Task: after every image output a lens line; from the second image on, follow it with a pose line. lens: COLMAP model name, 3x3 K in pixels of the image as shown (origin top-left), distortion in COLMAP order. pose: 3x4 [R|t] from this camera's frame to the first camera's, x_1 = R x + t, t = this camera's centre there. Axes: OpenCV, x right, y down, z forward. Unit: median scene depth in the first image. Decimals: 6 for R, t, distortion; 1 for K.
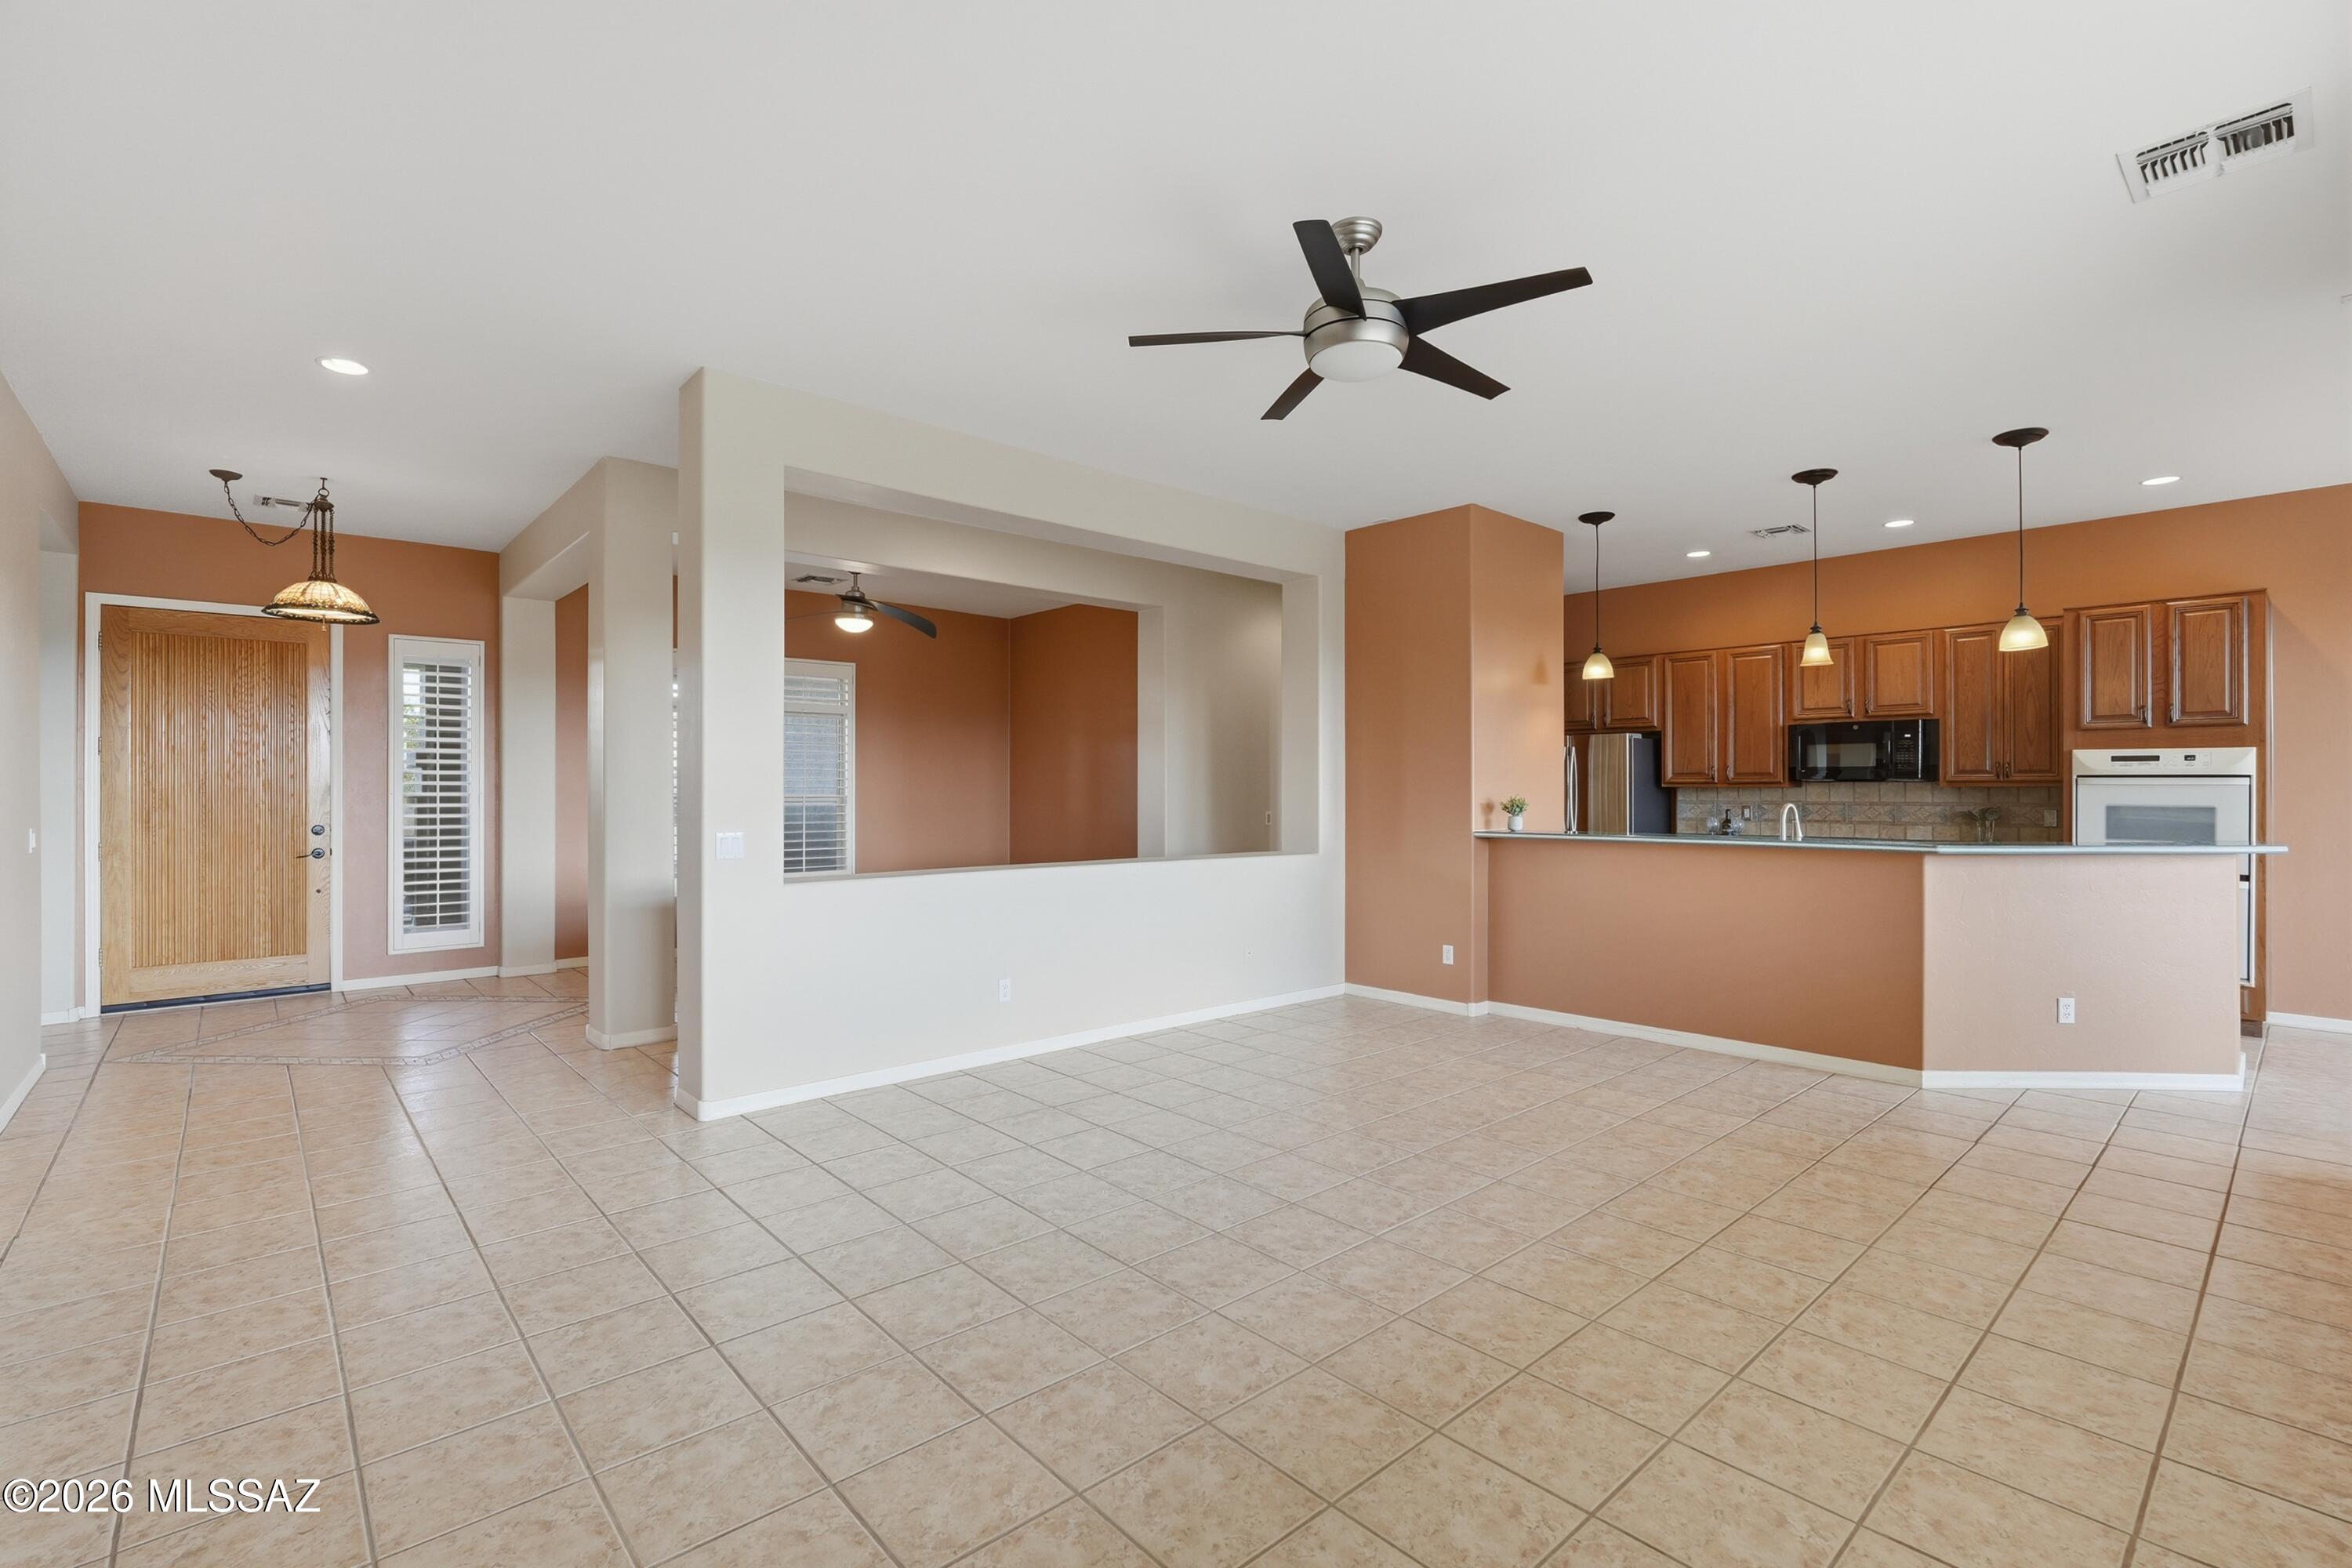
lens RADIAL K [[1050.1, 0, 1176.0], [0, 1050.1, 784.0], [0, 0, 1]] dist [-0.014478, 0.006922]
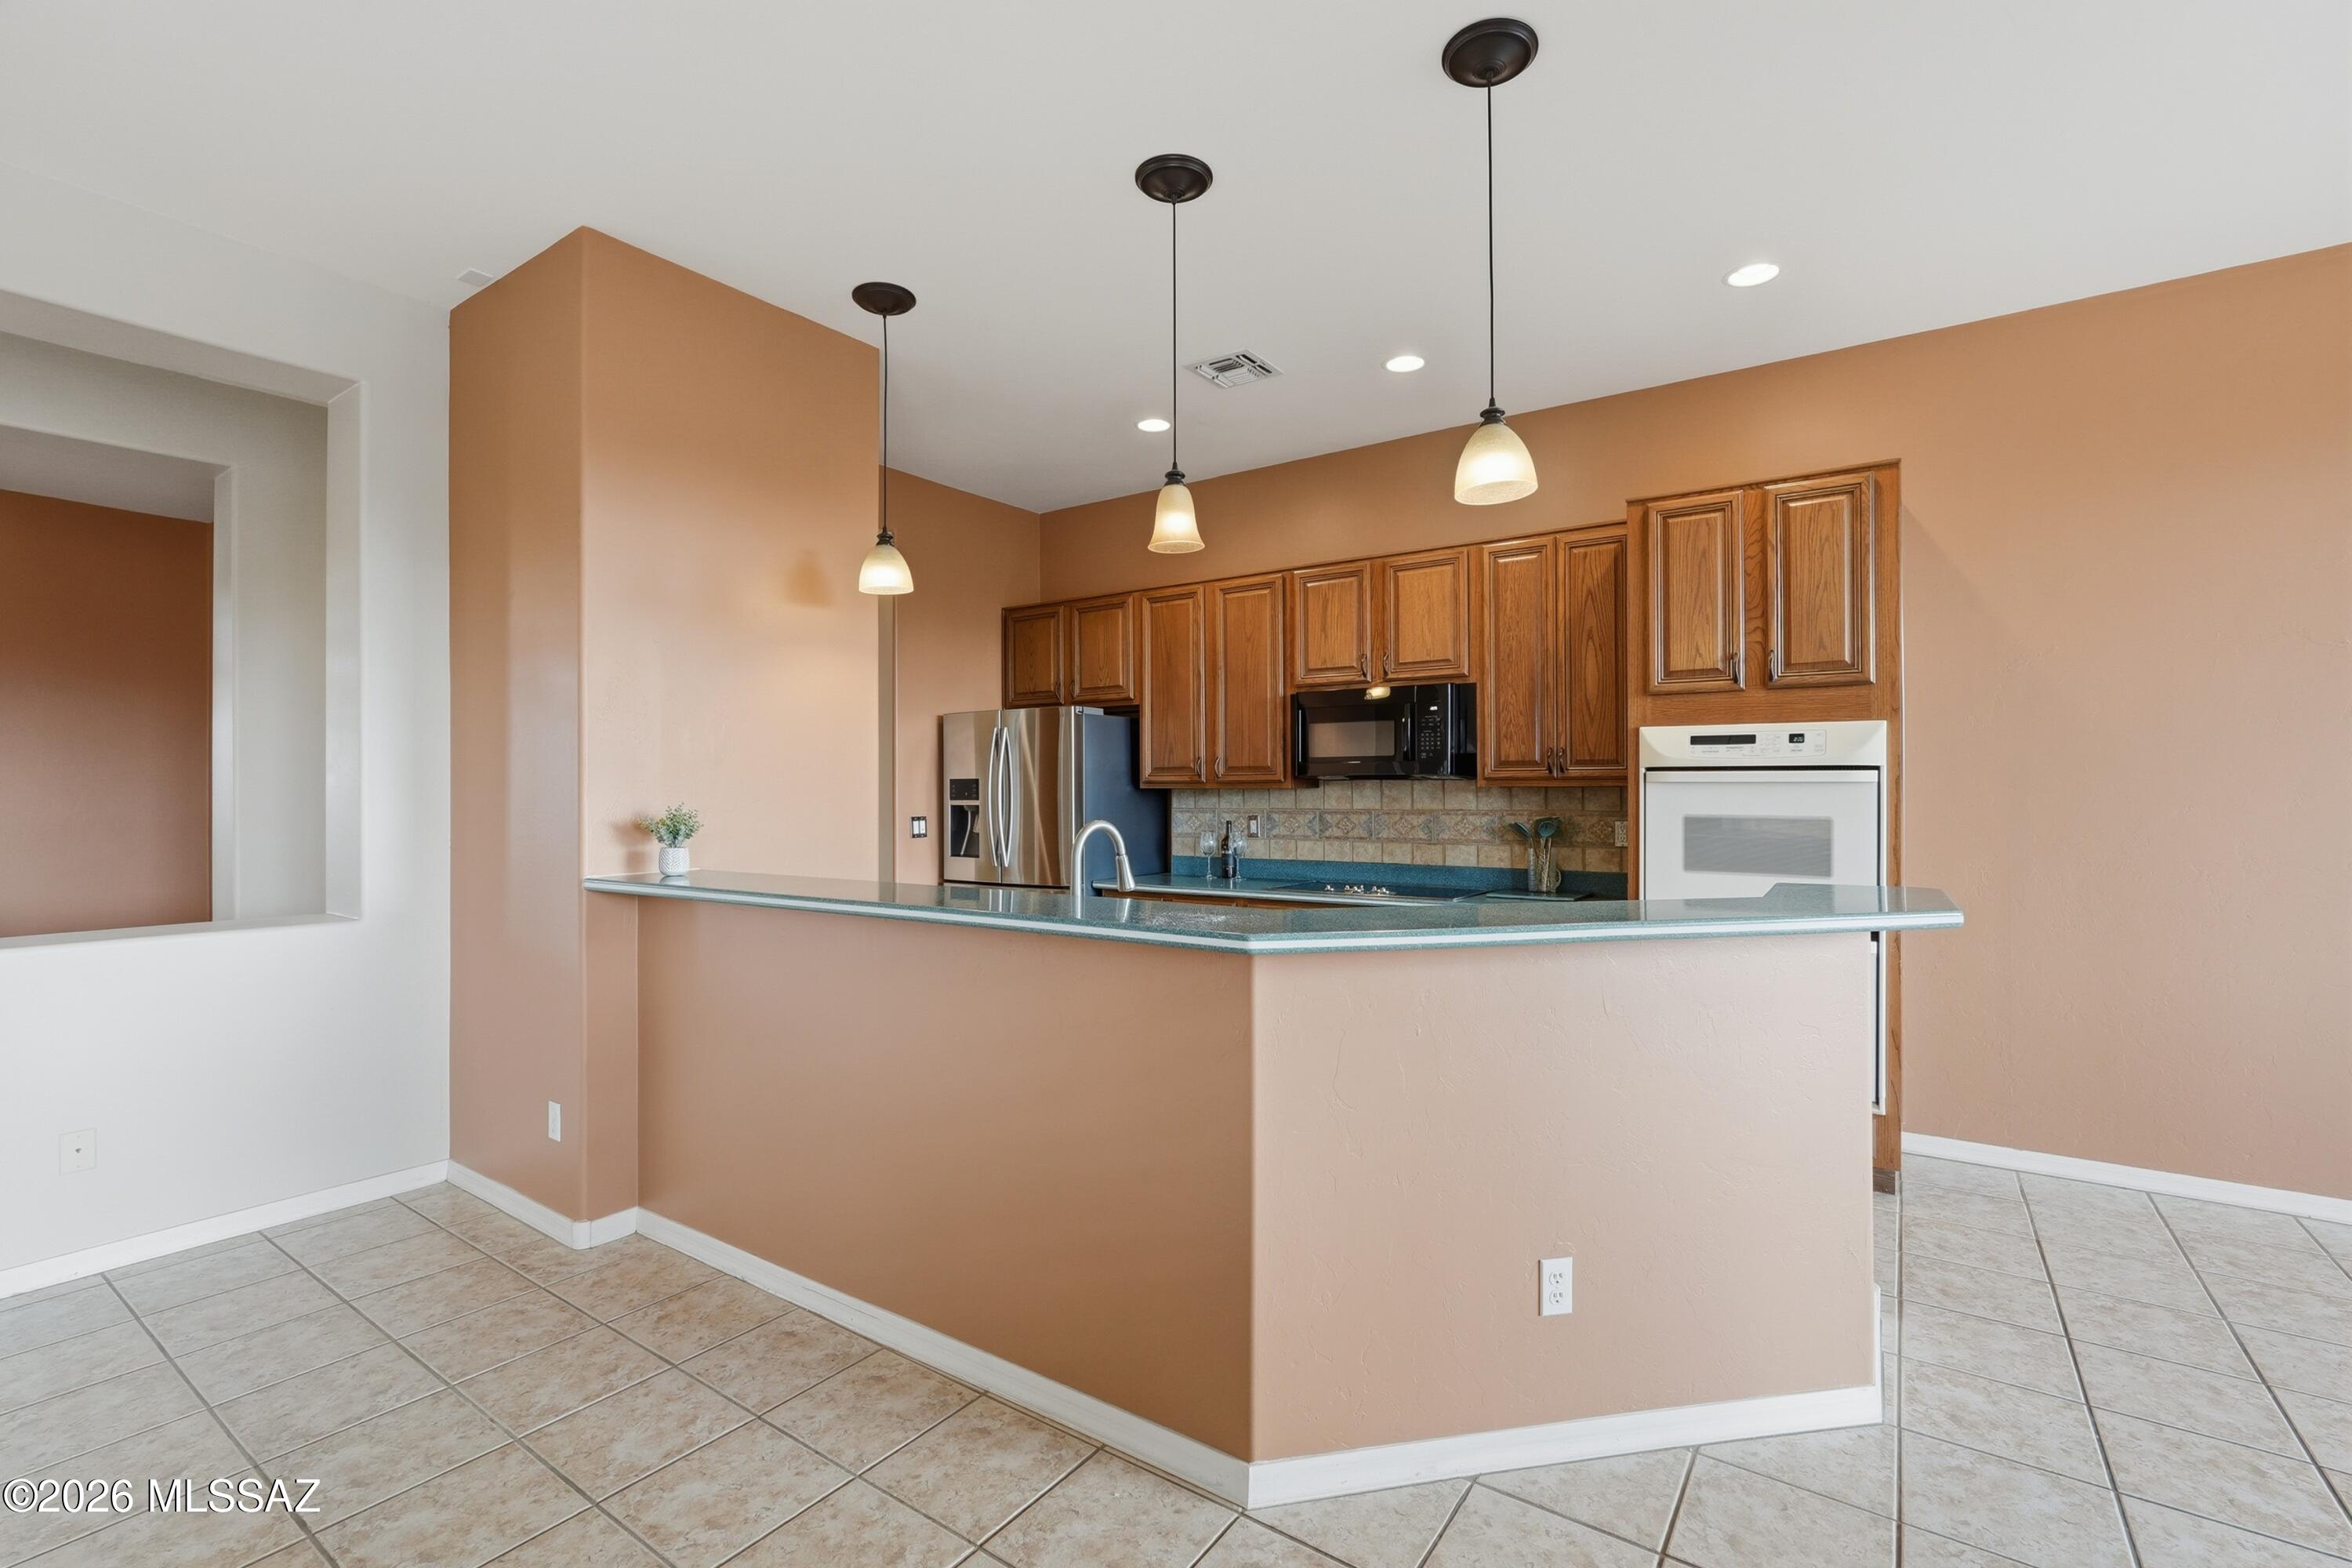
lens RADIAL K [[1050.1, 0, 1176.0], [0, 1050.1, 784.0], [0, 0, 1]] dist [-0.014478, 0.006922]
pose [[0.974460, -0.001271, 0.224557, 0.449234], [0.001959, 0.999994, -0.002841, 0.002518], [-0.224552, 0.003208, 0.974457, 0.452849]]
